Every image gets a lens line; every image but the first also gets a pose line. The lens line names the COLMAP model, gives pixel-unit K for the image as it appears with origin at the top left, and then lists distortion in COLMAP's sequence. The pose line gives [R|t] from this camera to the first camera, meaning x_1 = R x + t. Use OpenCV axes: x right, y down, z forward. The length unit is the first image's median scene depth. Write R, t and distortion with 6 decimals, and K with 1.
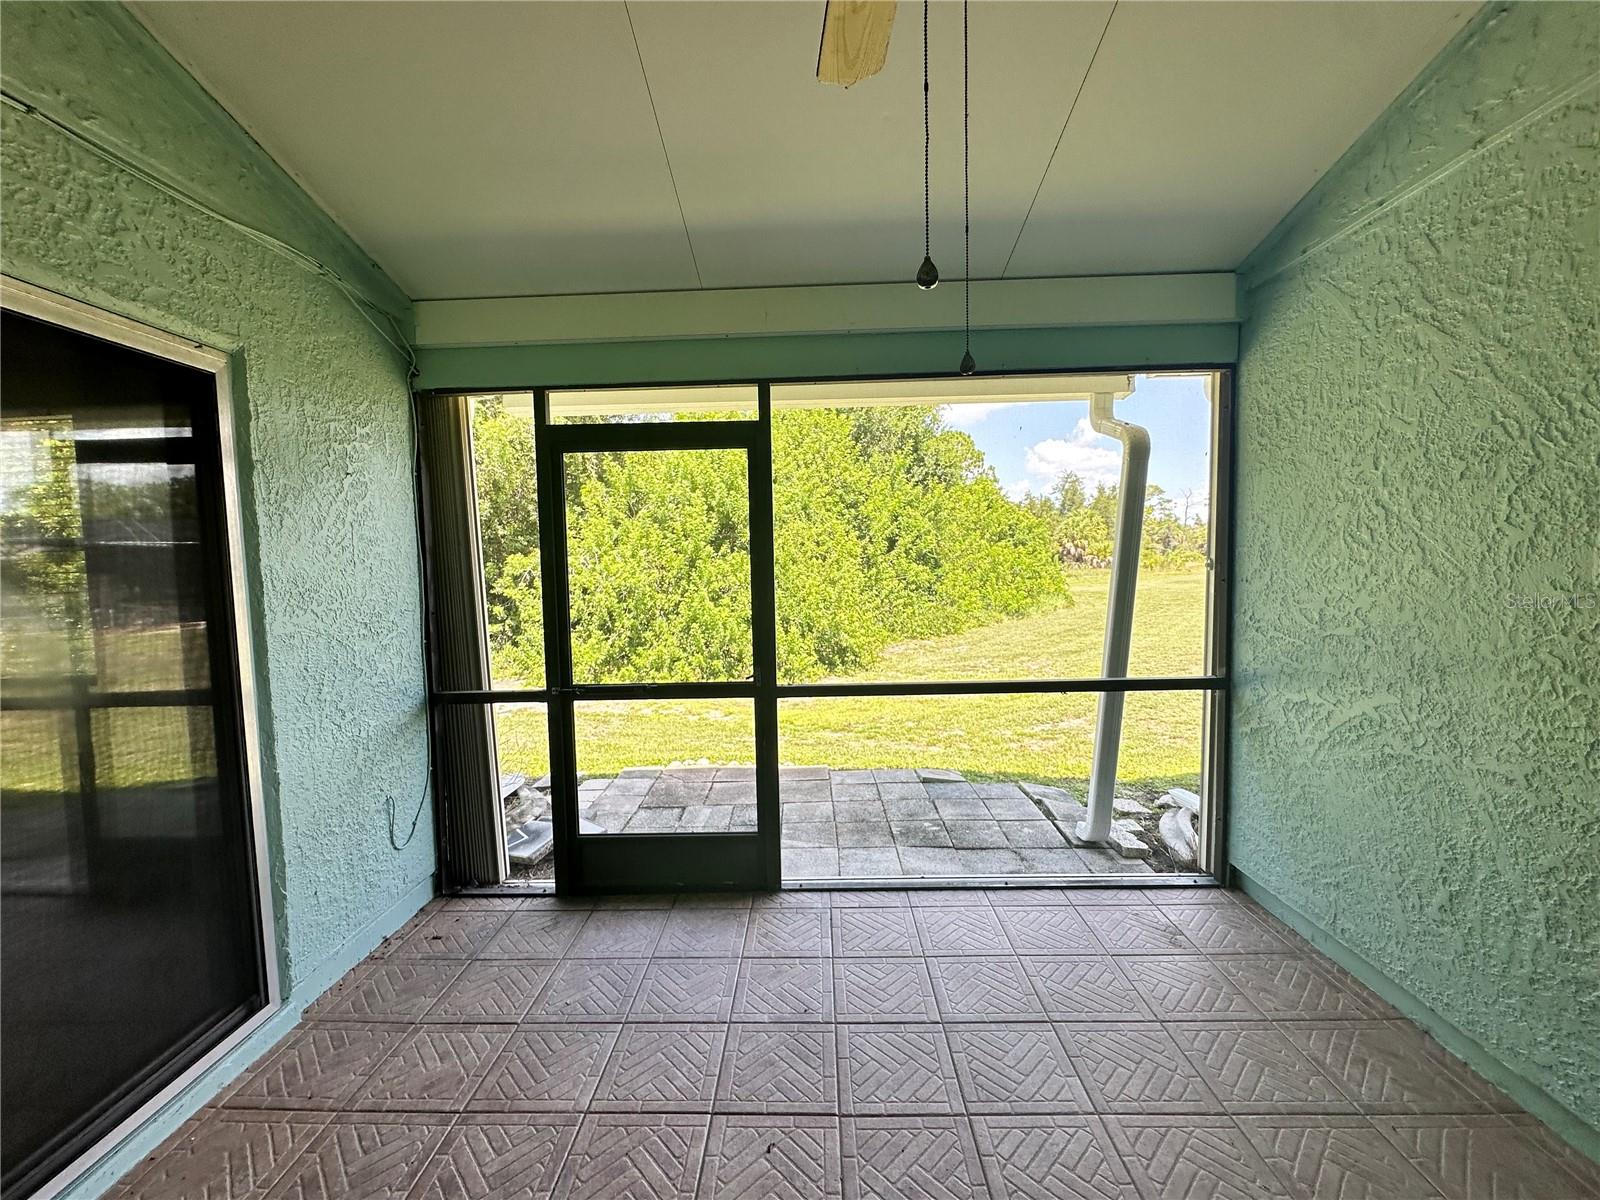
lens RADIAL K [[639.6, 0, 800.3], [0, 639.6, 598.9], [0, 0, 1]] dist [-0.007223, 0.001713]
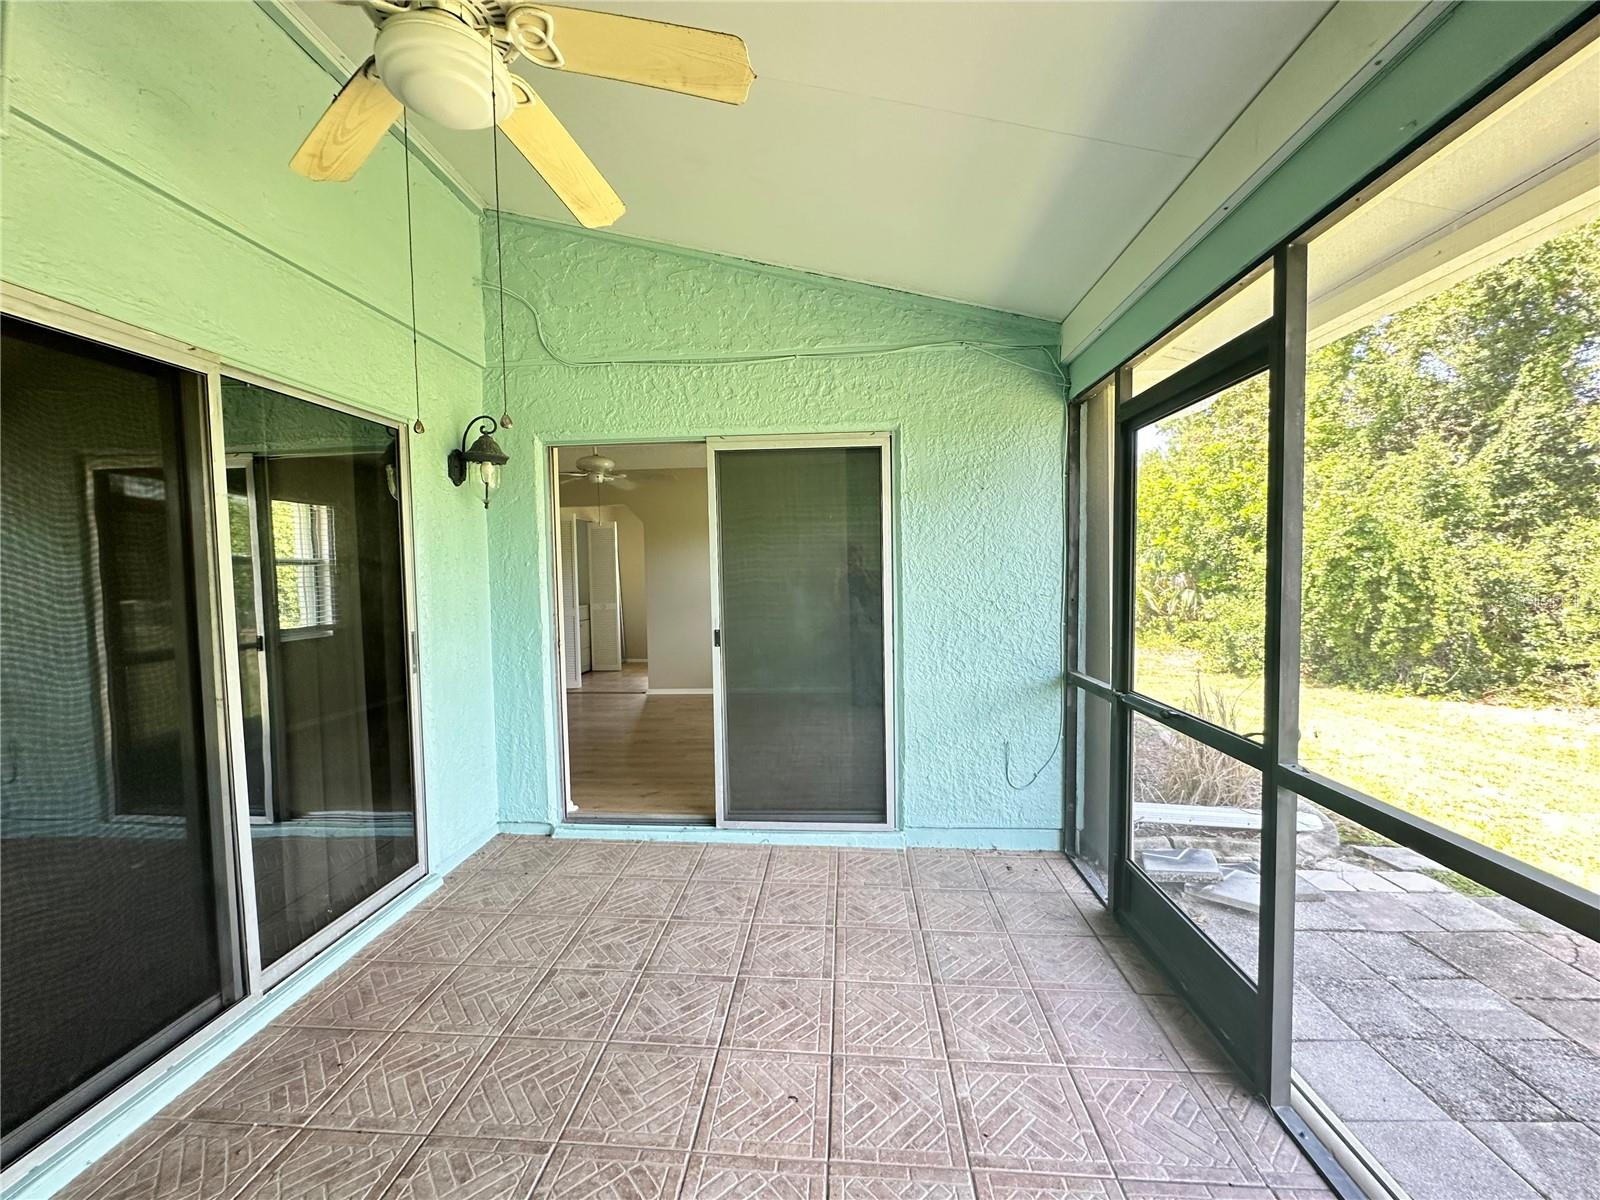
lens RADIAL K [[639.6, 0, 798.3], [0, 639.6, 597.3], [0, 0, 1]] dist [-0.007223, 0.001713]
pose [[-0.048164, 0.066530, -0.996621, 0.486635], [-0.045333, 0.996606, 0.068719, -0.031814], [0.997810, 0.048489, -0.044985, 0.505383]]
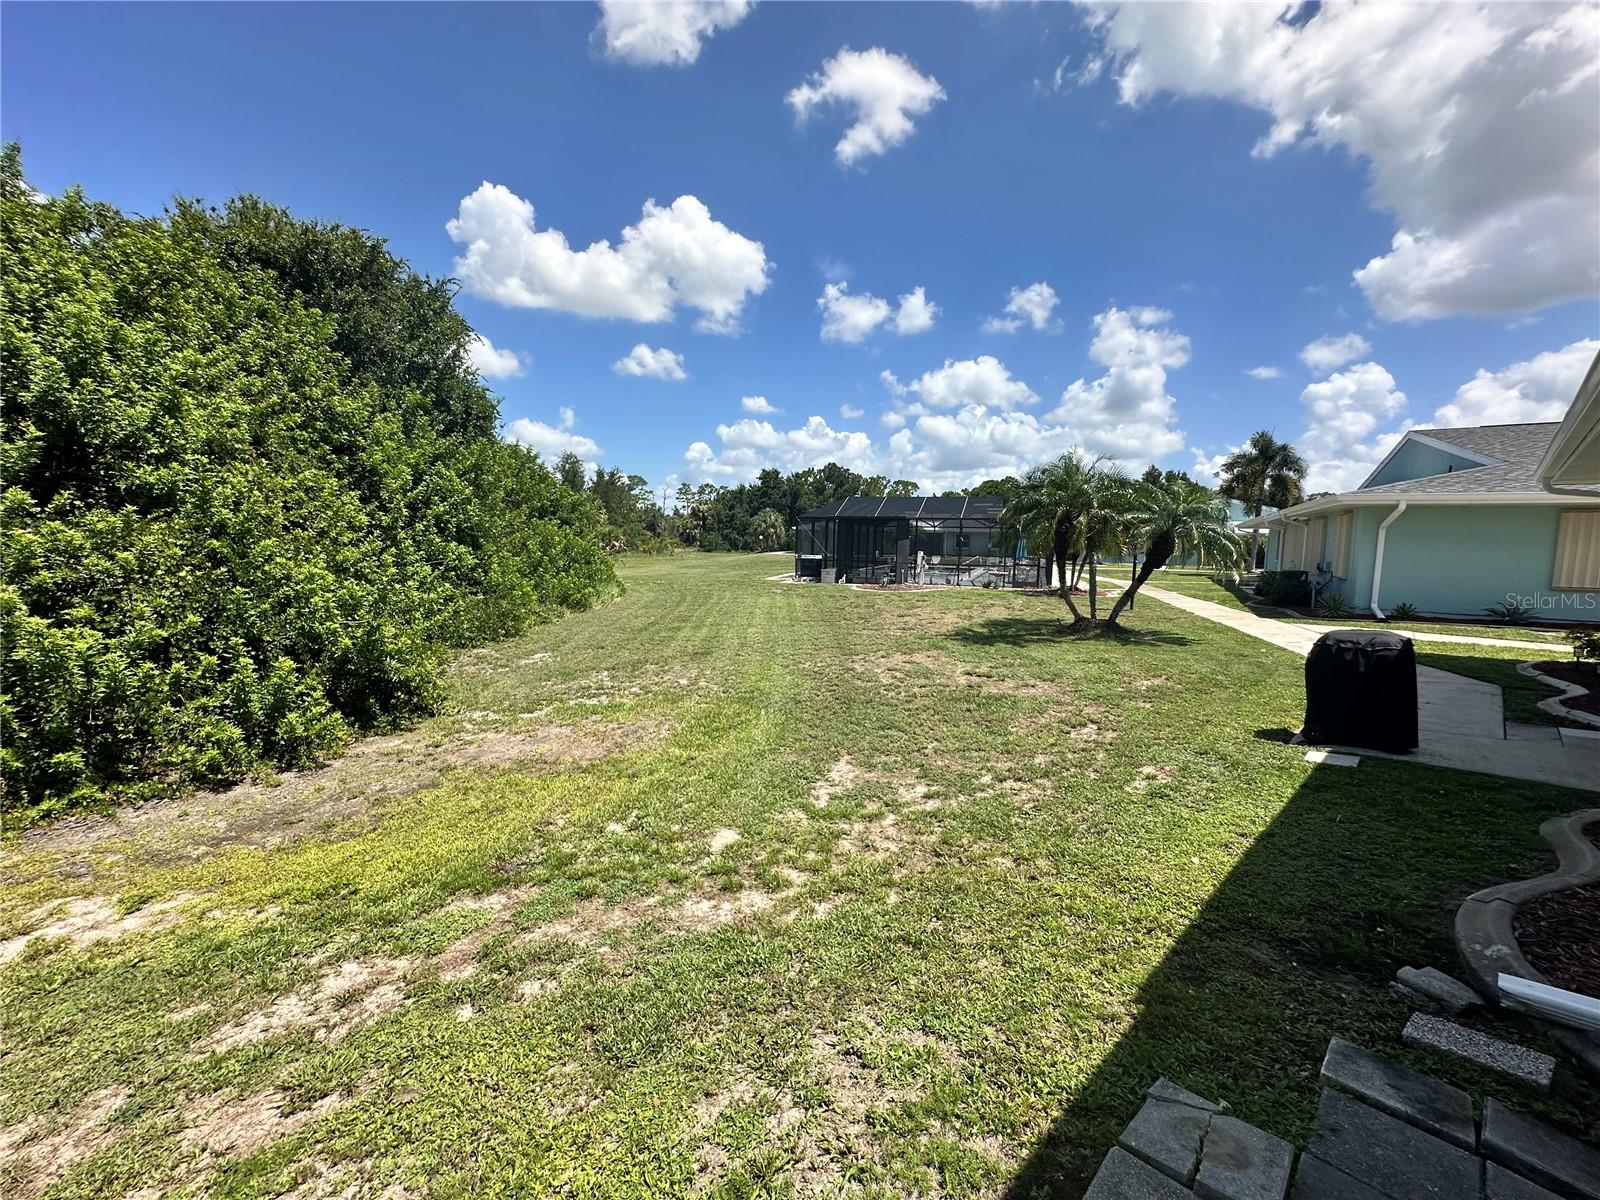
lens RADIAL K [[639.6, 0, 801.3], [0, 639.6, 596.9], [0, 0, 1]] dist [-0.007223, 0.001713]
pose [[0.717198, -0.027217, 0.696338, -0.255180], [0.010290, 0.999542, 0.028470, -0.059909], [-0.696794, -0.013253, 0.717149, 1.254423]]
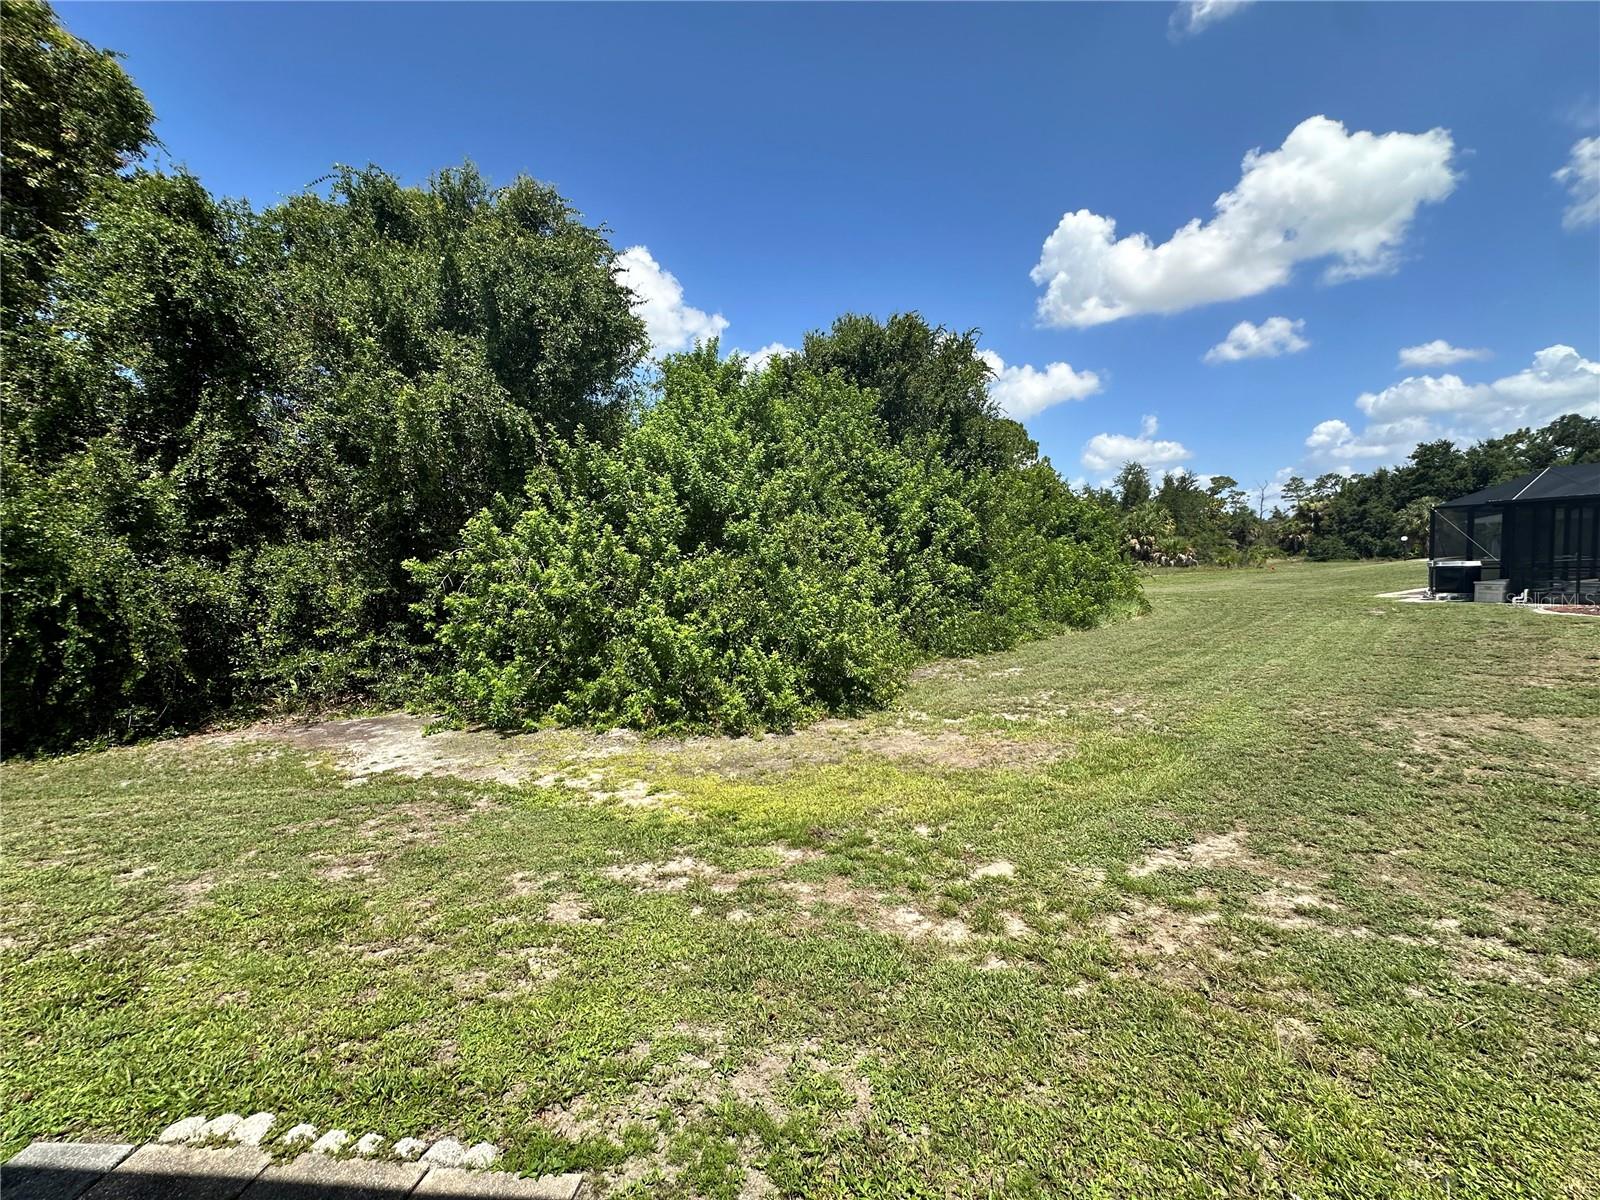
lens RADIAL K [[639.6, 0, 798.5], [0, 639.6, 597.1], [0, 0, 1]] dist [-0.007223, 0.001713]
pose [[0.996842, -0.006762, -0.079120, 0.271652], [0.006364, 0.999966, -0.005282, -0.054756], [0.079153, 0.004761, 0.996851, 1.019247]]
